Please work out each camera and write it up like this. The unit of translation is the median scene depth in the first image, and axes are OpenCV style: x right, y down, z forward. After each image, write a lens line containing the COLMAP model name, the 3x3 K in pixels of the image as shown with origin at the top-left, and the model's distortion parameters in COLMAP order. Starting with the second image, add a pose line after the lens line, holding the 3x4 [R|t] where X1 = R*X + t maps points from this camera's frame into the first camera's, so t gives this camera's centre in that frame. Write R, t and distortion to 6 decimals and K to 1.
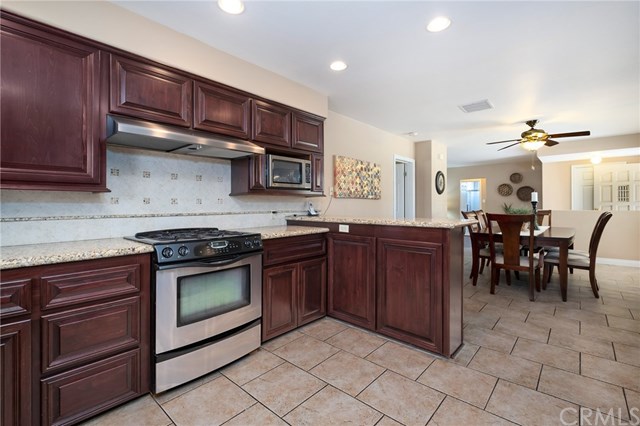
lens RADIAL K [[281.5, 0, 318.2], [0, 281.5, 205.8], [0, 0, 1]] dist [-0.001024, -0.000108]
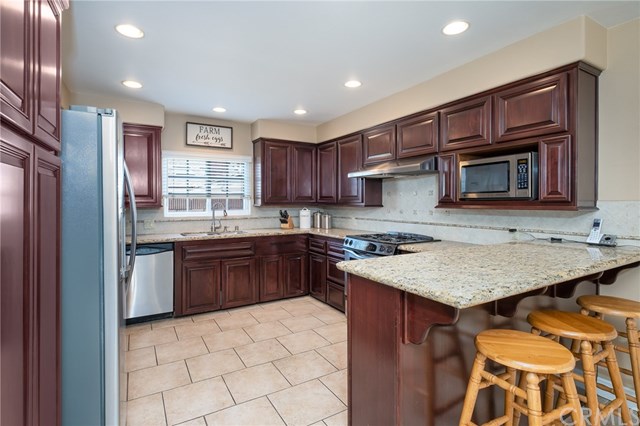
lens RADIAL K [[315.1, 0, 318.3], [0, 315.1, 202.7], [0, 0, 1]] dist [0.002030, 0.000213]
pose [[-0.287288, 0.004068, -0.957836, 0.940594], [-0.009969, 0.999924, 0.007237, -0.060013], [0.957792, 0.011628, -0.287226, 0.908311]]
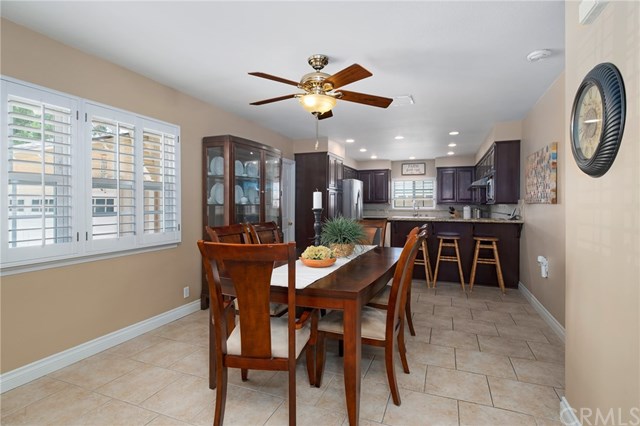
lens RADIAL K [[322.6, 0, 319.6], [0, 322.6, 203.5], [0, 0, 1]] dist [0.000064, -0.000119]
pose [[-0.931557, -0.002955, -0.363582, 1.667296], [-0.005749, 0.999962, 0.006603, -0.046603], [0.363549, 0.008241, -0.931539, 2.685858]]
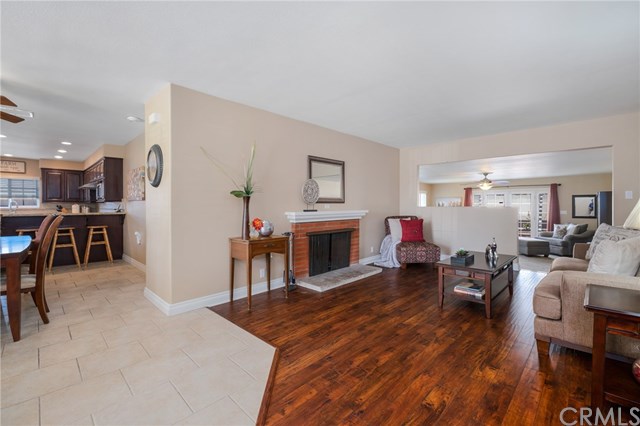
lens RADIAL K [[281.5, 0, 318.2], [0, 281.5, 205.8], [0, 0, 1]] dist [-0.001024, -0.000108]
pose [[-0.032862, 0.004386, -0.999450, 2.278774], [-0.004380, 0.999980, 0.004533, -0.019405], [0.999450, 0.004527, -0.032842, 3.130767]]
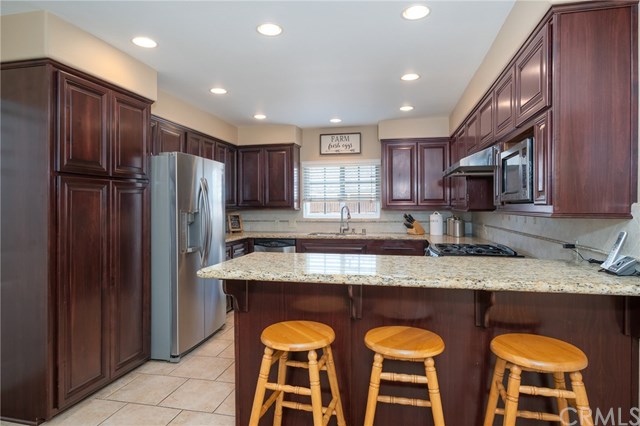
lens RADIAL K [[372.9, 0, 319.1], [0, 372.9, 202.3], [0, 0, 1]] dist [-0.000064, 0.000028]
pose [[-0.862060, 0.000445, -0.506806, 0.689061], [-0.000855, 0.999997, 0.002332, -0.067714], [0.506806, 0.002444, -0.862057, 1.639061]]
